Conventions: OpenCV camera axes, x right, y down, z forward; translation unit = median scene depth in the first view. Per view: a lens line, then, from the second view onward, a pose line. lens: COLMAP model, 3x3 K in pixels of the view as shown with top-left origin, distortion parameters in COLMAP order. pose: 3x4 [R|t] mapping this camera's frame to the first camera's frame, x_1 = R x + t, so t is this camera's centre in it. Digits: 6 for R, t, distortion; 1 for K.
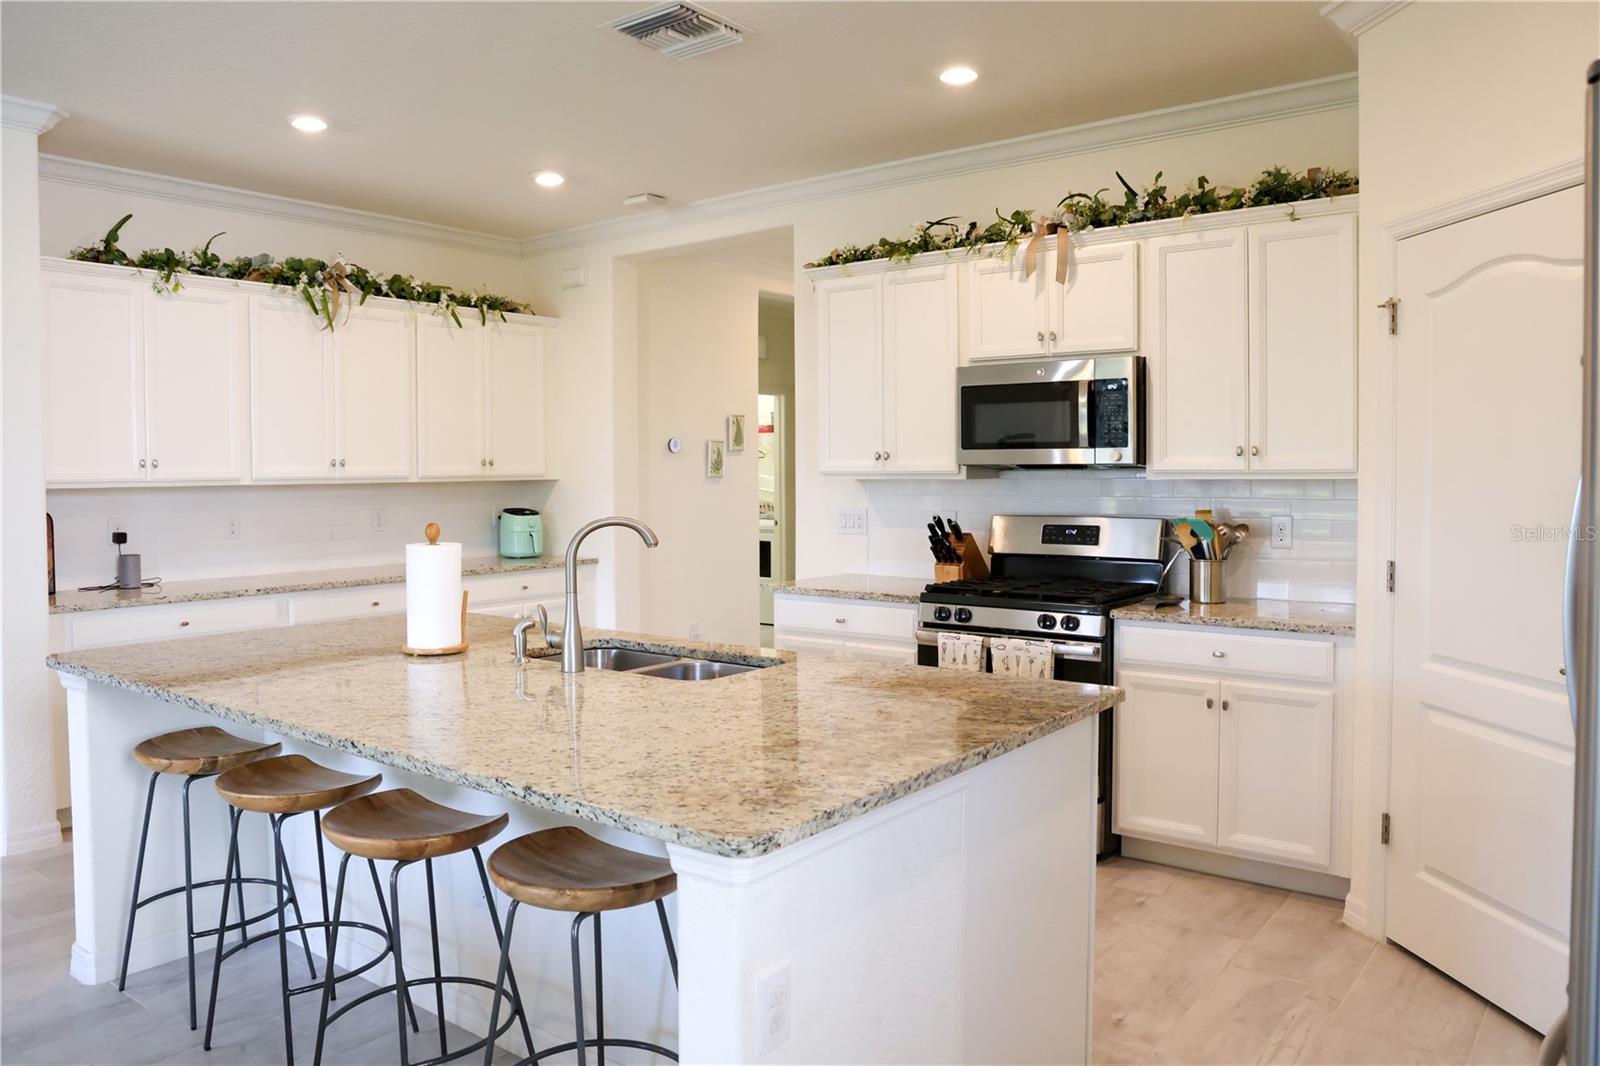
lens RADIAL K [[1107.1, 0, 802.9], [0, 1107.1, 525.2], [0, 0, 1]] dist [-0.066969, 0.026030]
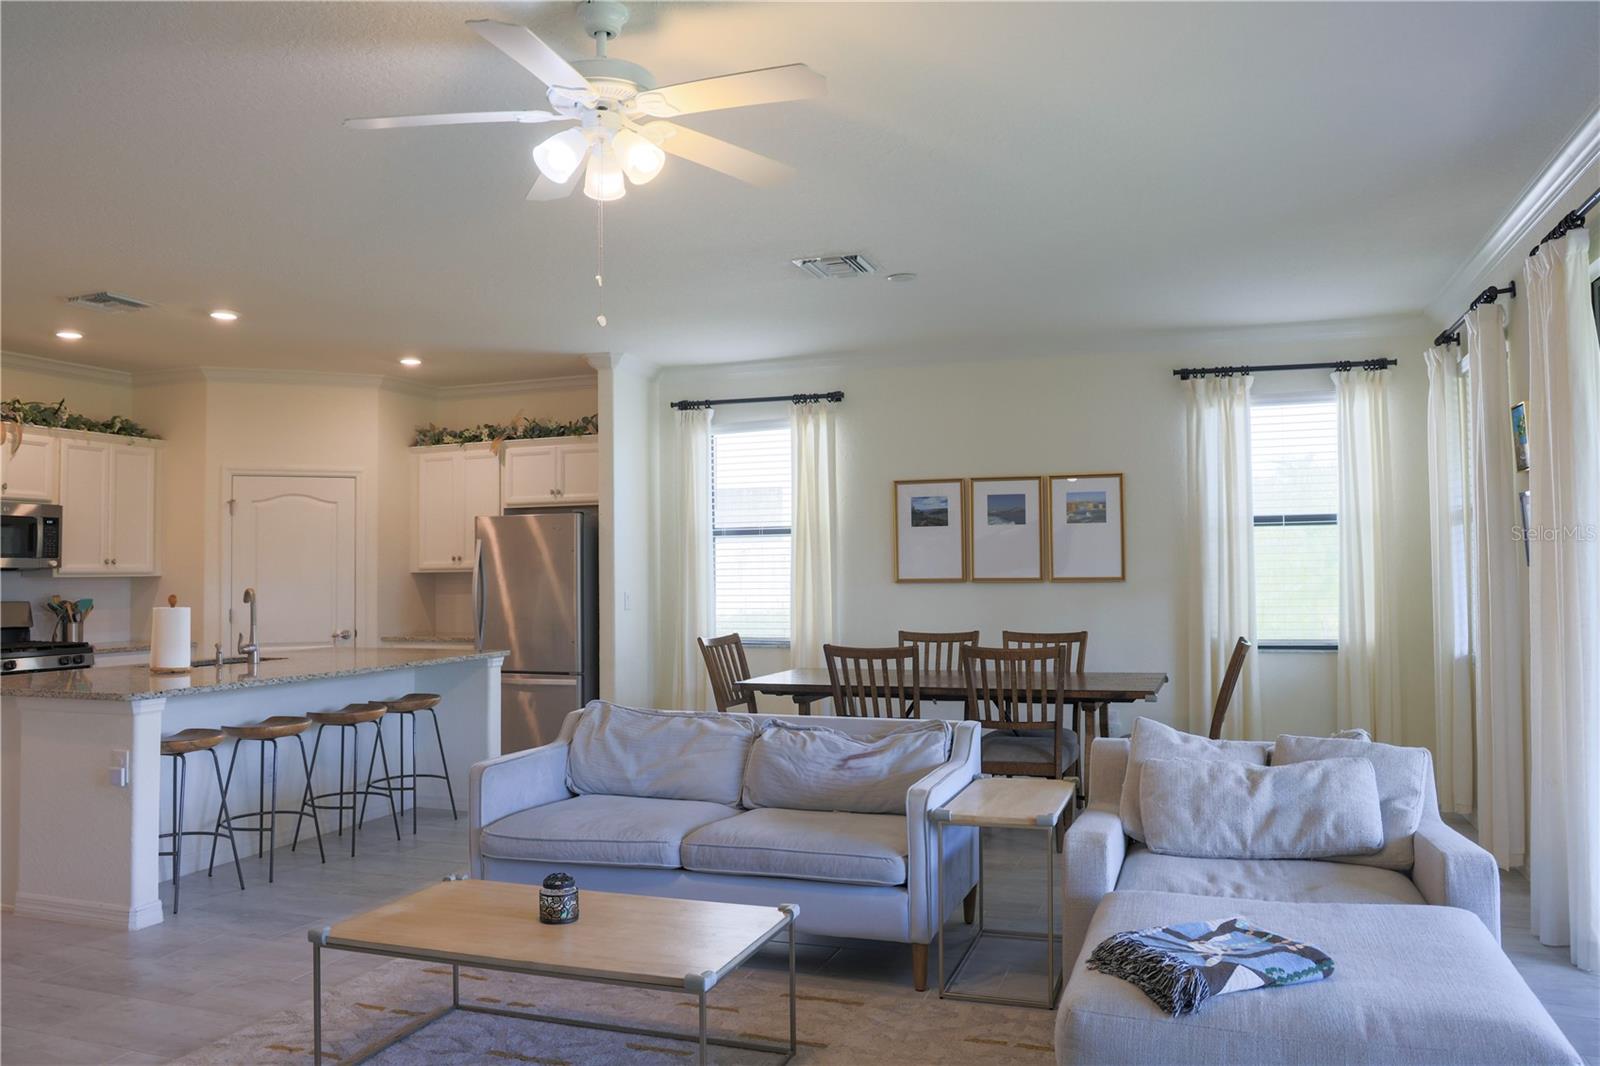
lens RADIAL K [[1107.1, 0, 802.9], [0, 1107.1, 525.2], [0, 0, 1]] dist [-0.066969, 0.026030]
pose [[-0.325259, 0.046607, 0.944476, -1.571141], [0.060908, 0.997743, -0.028260, -0.003945], [-0.943661, 0.048334, -0.327364, 0.432099]]
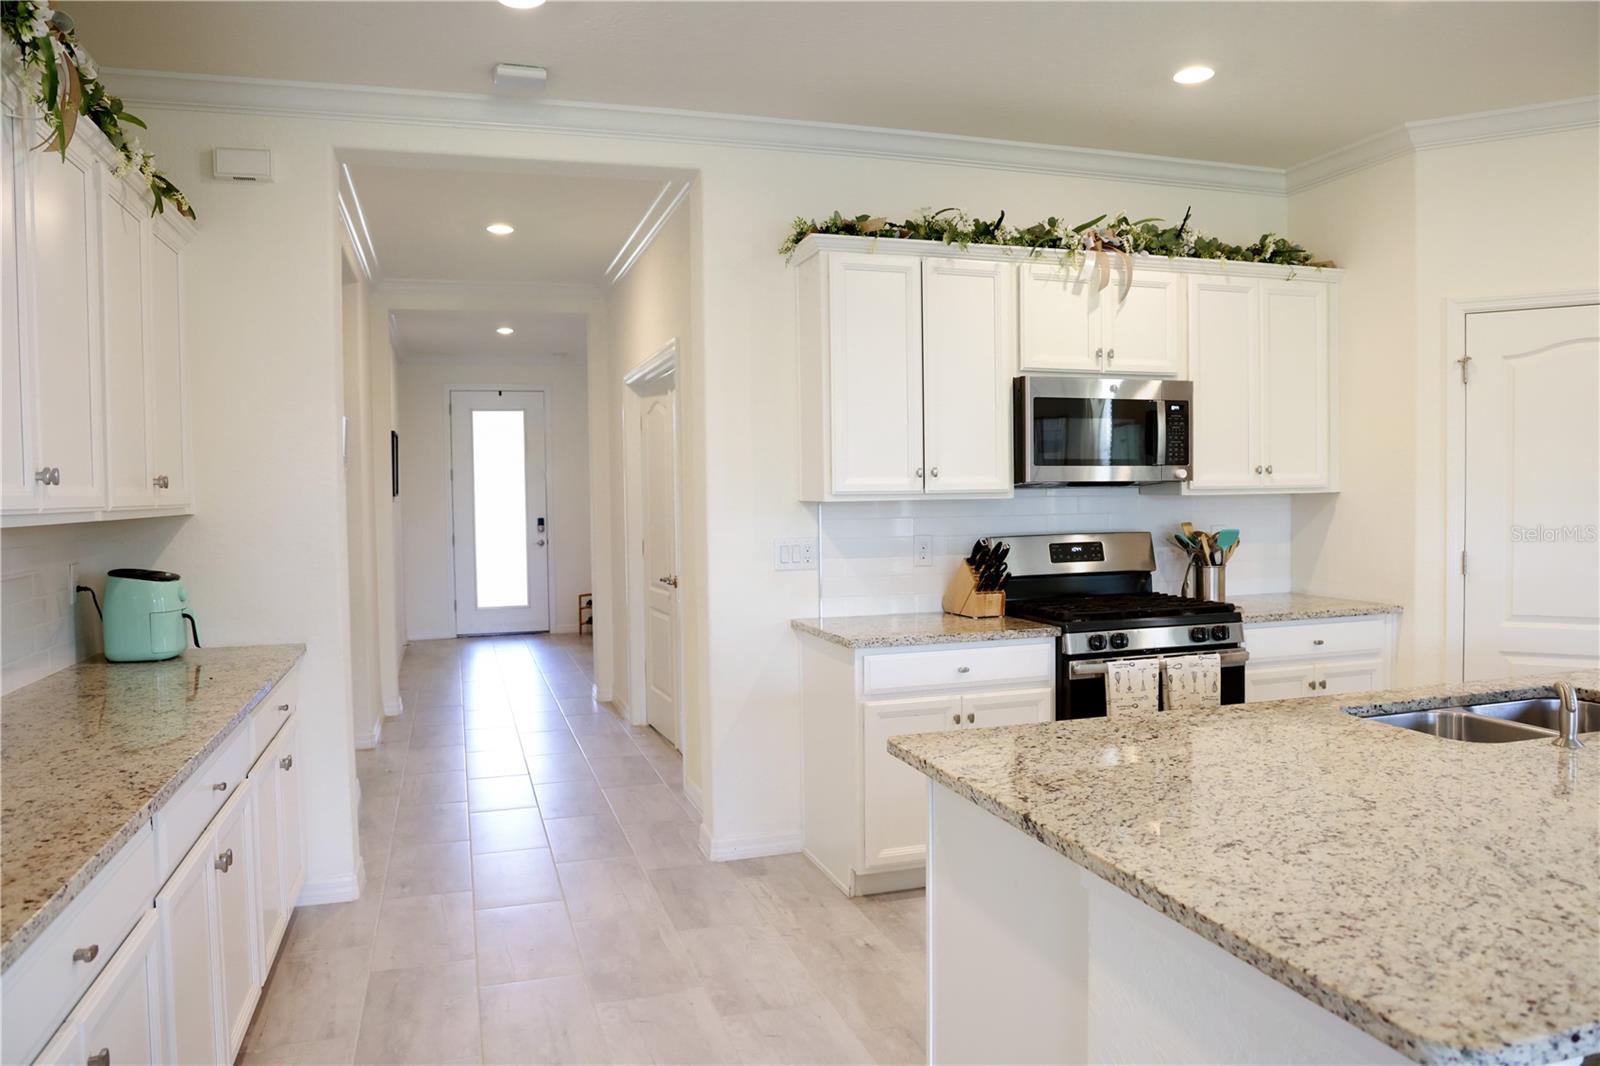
lens RADIAL K [[1107.1, 0, 802.9], [0, 1107.1, 525.2], [0, 0, 1]] dist [-0.066969, 0.026030]
pose [[0.576632, -0.027599, 0.816538, -0.752957], [0.051627, 0.998663, -0.002704, -0.027433], [-0.815372, 0.043715, 0.577285, 0.655011]]
